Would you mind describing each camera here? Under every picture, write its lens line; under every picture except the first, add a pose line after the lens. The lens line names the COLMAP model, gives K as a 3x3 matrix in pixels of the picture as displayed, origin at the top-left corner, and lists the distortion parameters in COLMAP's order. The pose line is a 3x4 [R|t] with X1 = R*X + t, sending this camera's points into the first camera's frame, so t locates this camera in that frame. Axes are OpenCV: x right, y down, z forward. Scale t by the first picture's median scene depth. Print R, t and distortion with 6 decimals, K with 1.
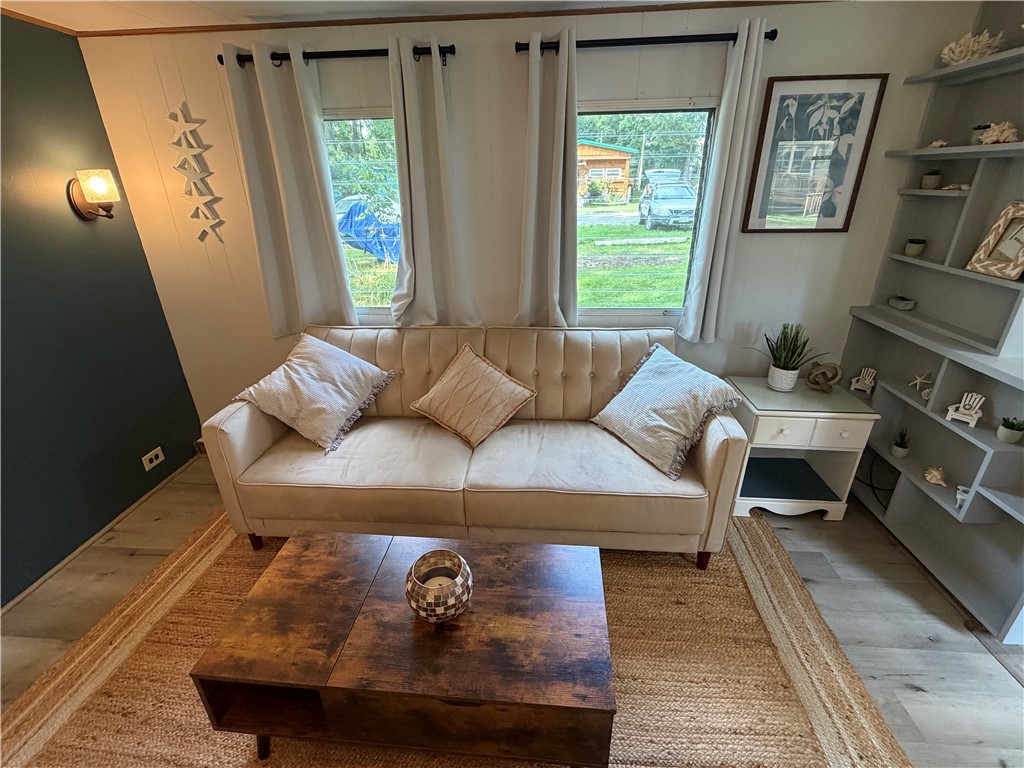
lens RADIAL K [[480.7, 0, 513.0], [0, 480.7, 383.6], [0, 0, 1]] dist [0.001883, 0.000036]
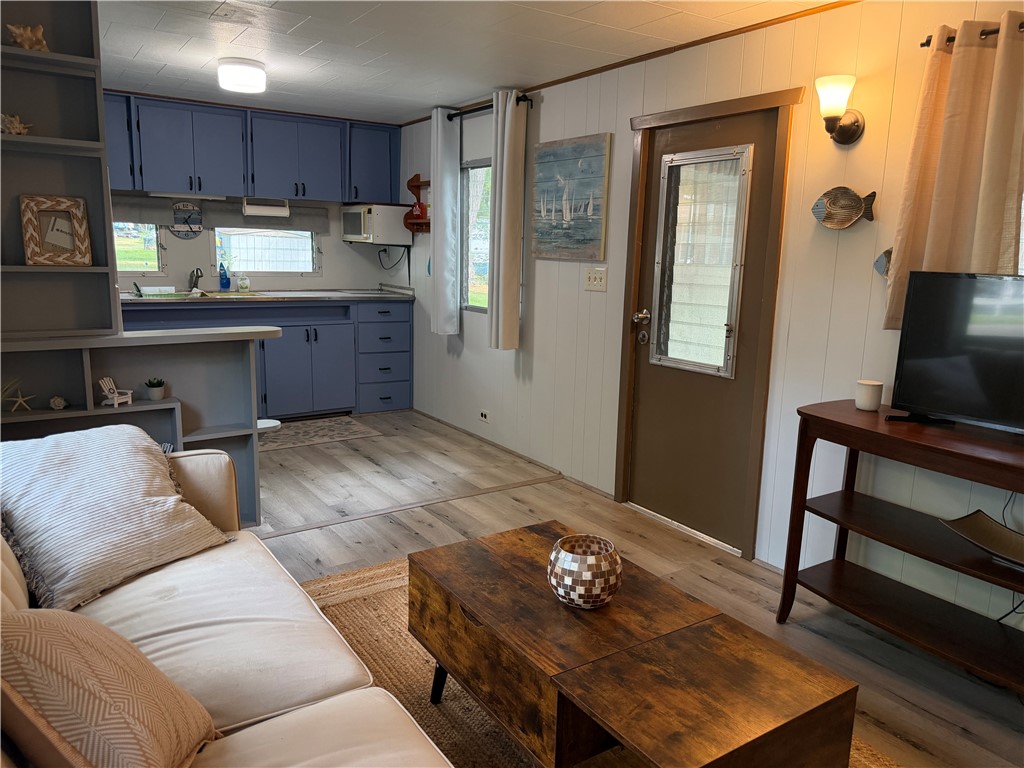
lens RADIAL K [[721.3, 0, 512.0], [0, 721.3, 384.1], [0, 0, 1]] dist [-0.008138, -0.000406]
pose [[-0.619210, -0.147001, 0.771343, -0.901405], [0.288661, 0.870921, 0.397707, -0.393157], [-0.730242, 0.468921, -0.496850, 1.376858]]
